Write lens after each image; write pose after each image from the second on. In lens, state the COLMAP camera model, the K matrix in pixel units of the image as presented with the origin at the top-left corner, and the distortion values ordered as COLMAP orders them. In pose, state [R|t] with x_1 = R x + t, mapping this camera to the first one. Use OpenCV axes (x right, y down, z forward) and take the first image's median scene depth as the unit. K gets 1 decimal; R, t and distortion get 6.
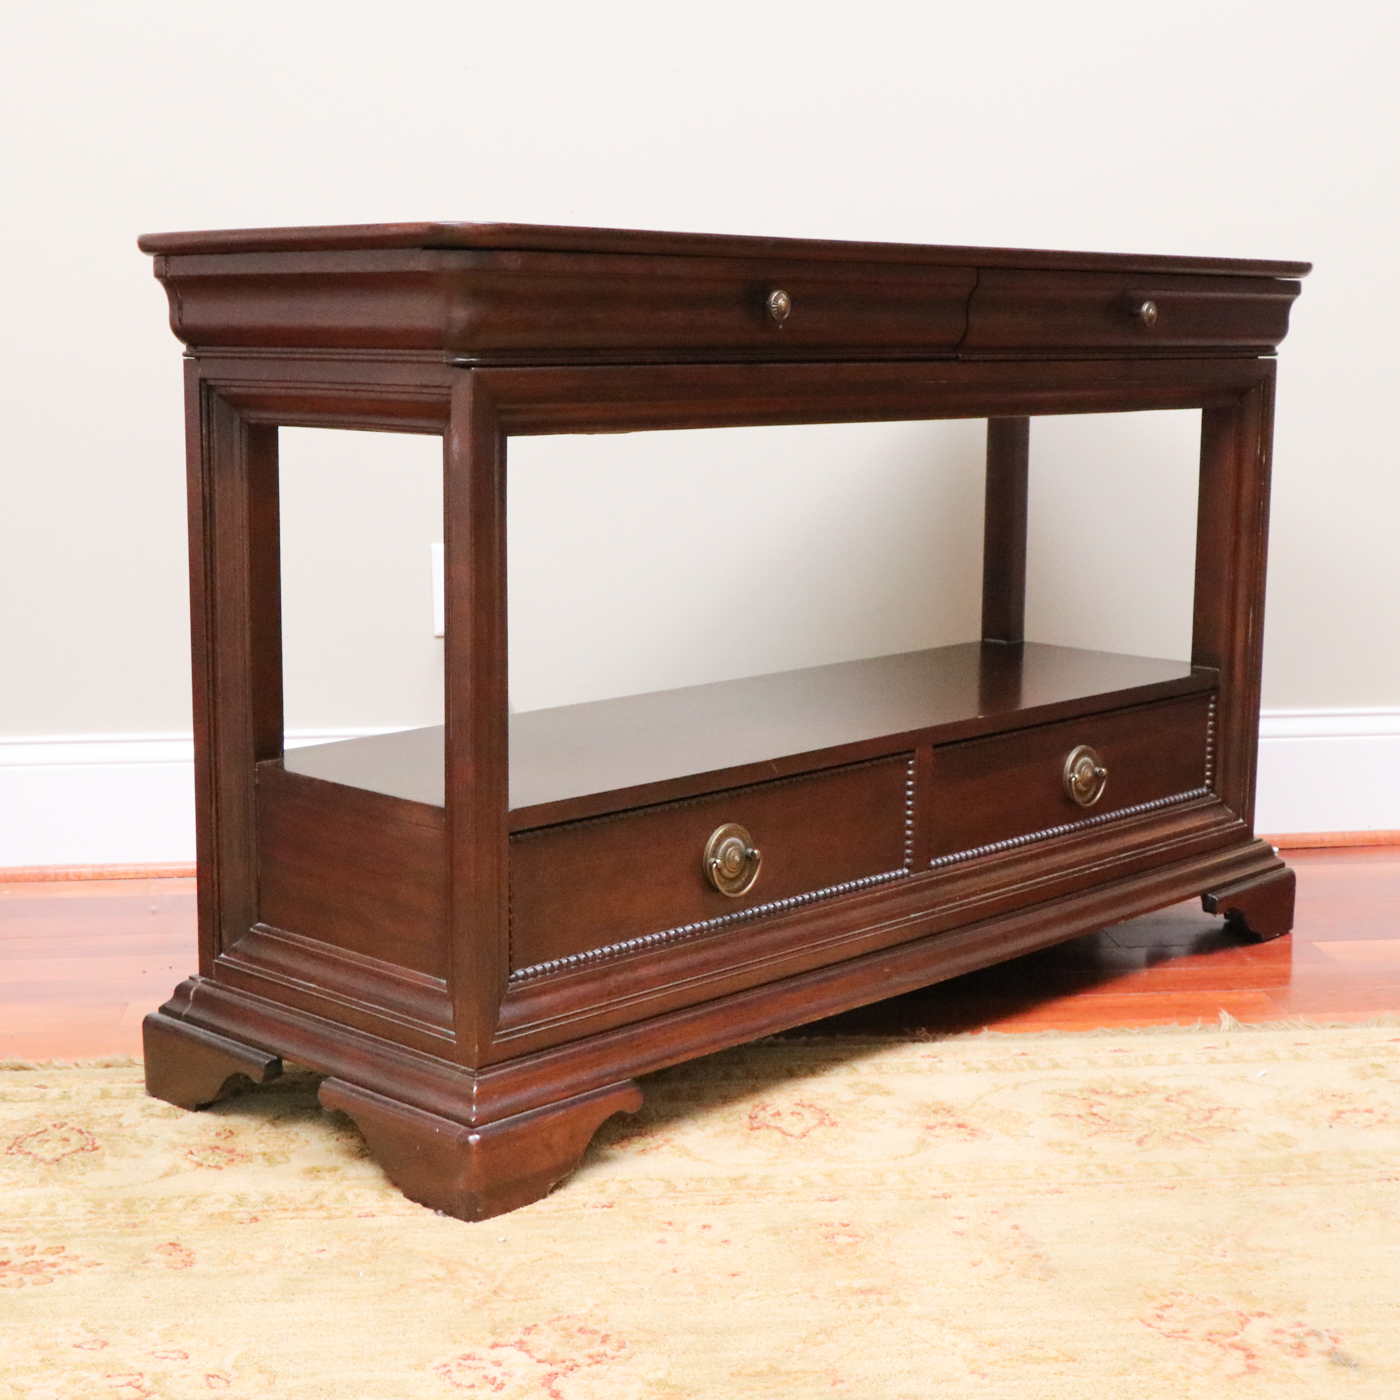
lens RADIAL K [[2281.7, 0, 692.9], [0, 2281.7, 693.6], [0, 0, 1]] dist [-0.077057, 0.000000]
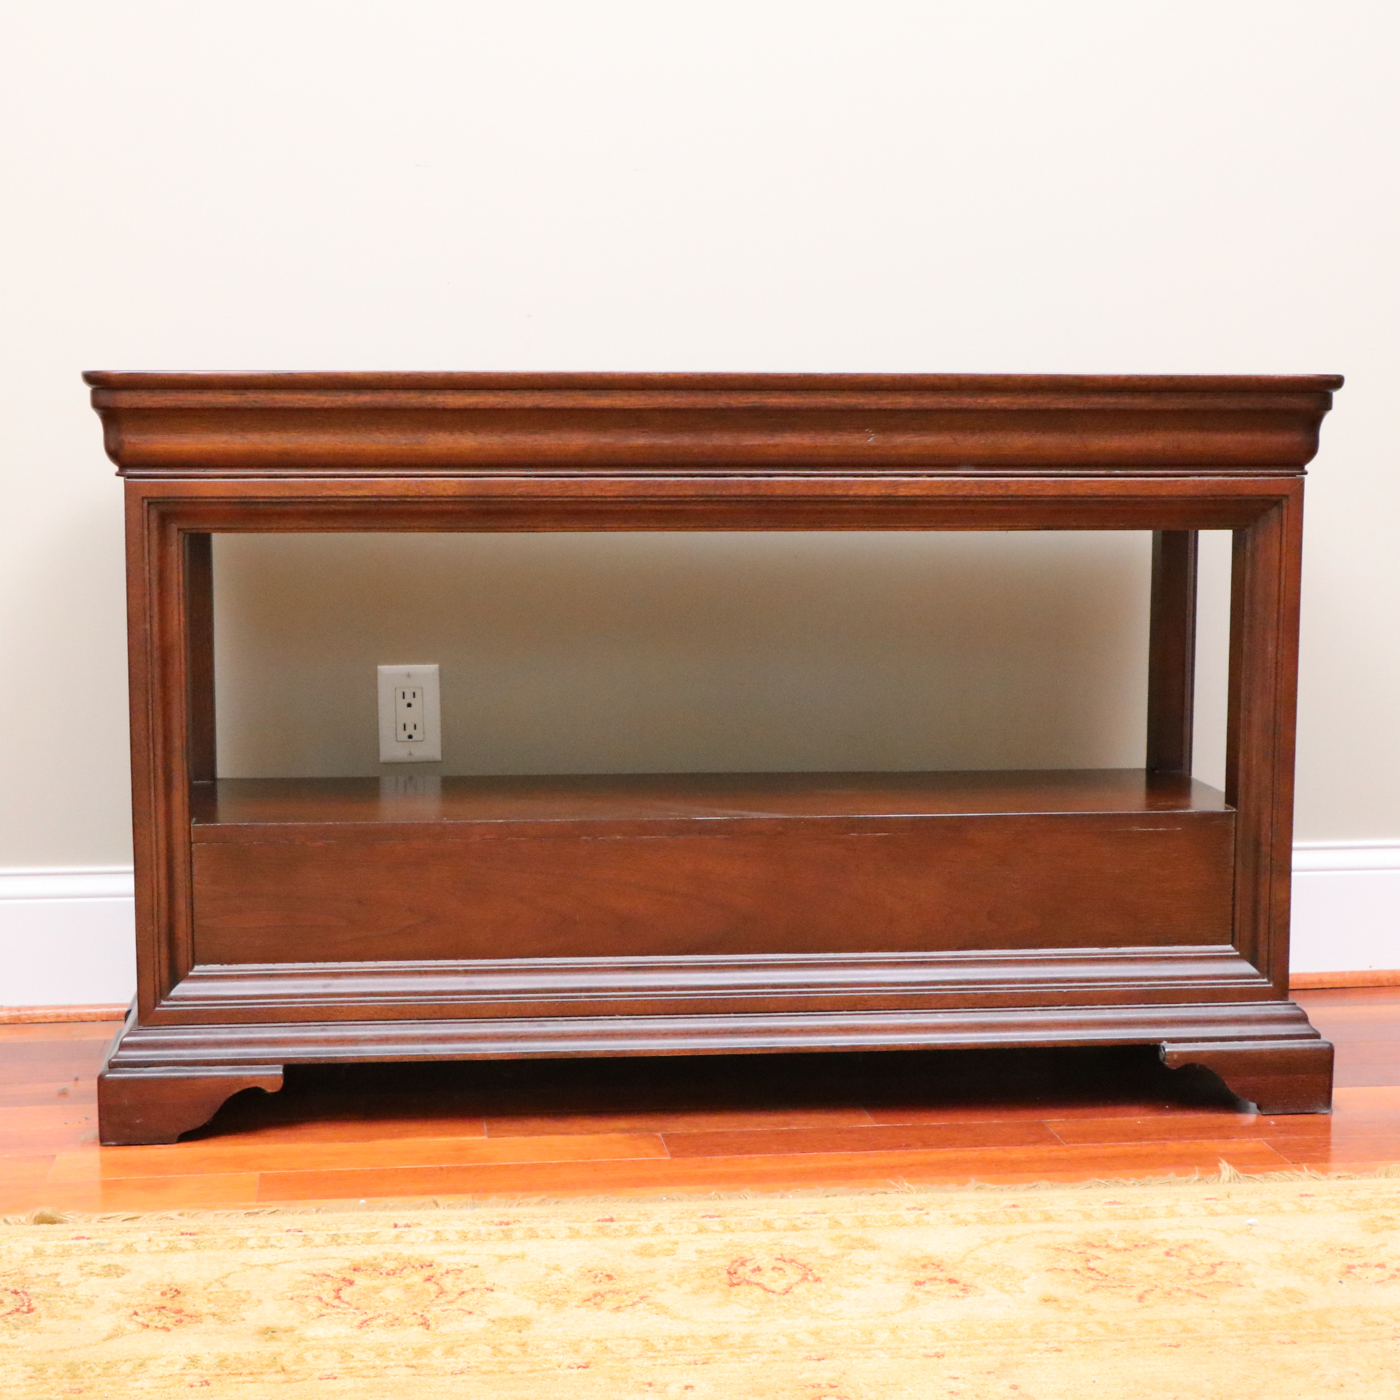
lens RADIAL K [[2448.1, 0, 713.9], [0, 2448.1, 700.6], [0, 0, 1]] dist [-0.026581, 0.000000]
pose [[0.999533, 0.003226, 0.030386, -0.013435], [-0.001689, 0.998723, -0.050487, -0.000185], [-0.030510, 0.050413, 0.998262, -0.027973]]
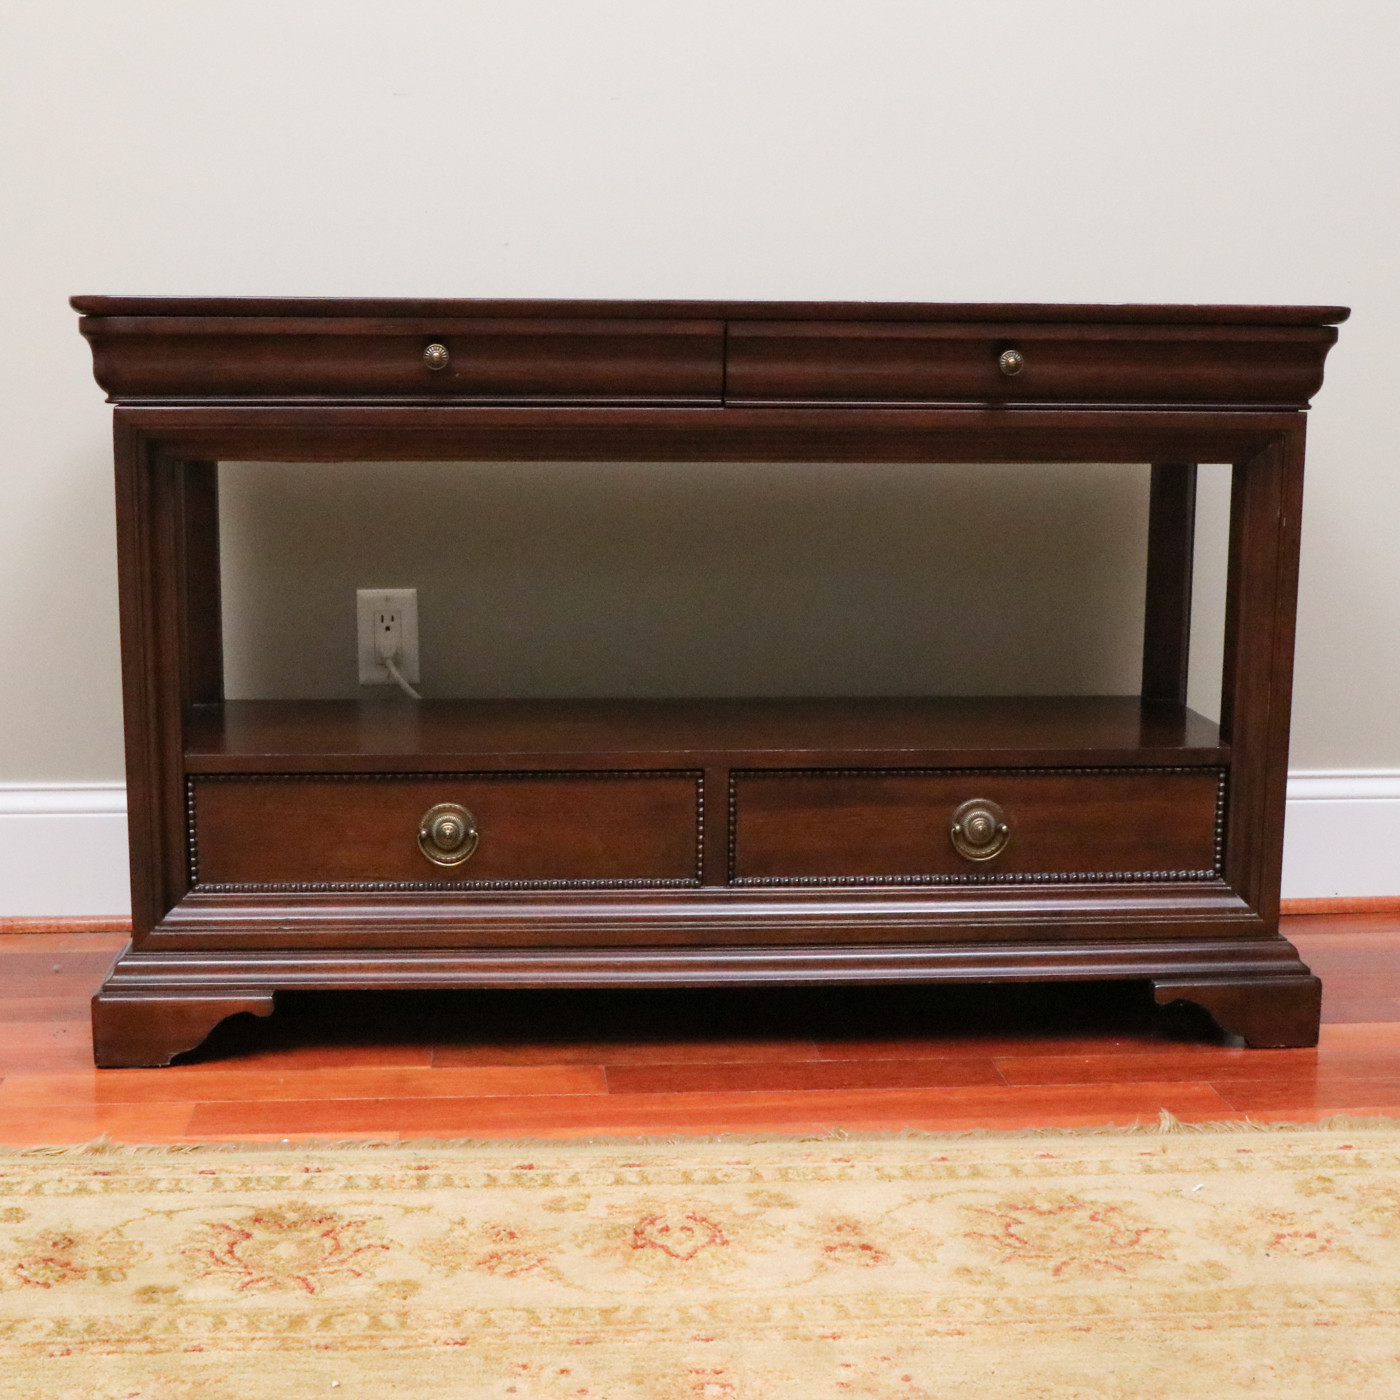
lens RADIAL K [[2281.7, 0, 648.8], [0, 2281.7, 730.4], [0, 0, 1]] dist [-0.077057, 0.000000]
pose [[0.999829, 0.014038, -0.012028, 0.040488], [-0.014009, 0.999899, 0.002515, -0.020379], [0.012062, -0.002346, 0.999925, 0.084285]]
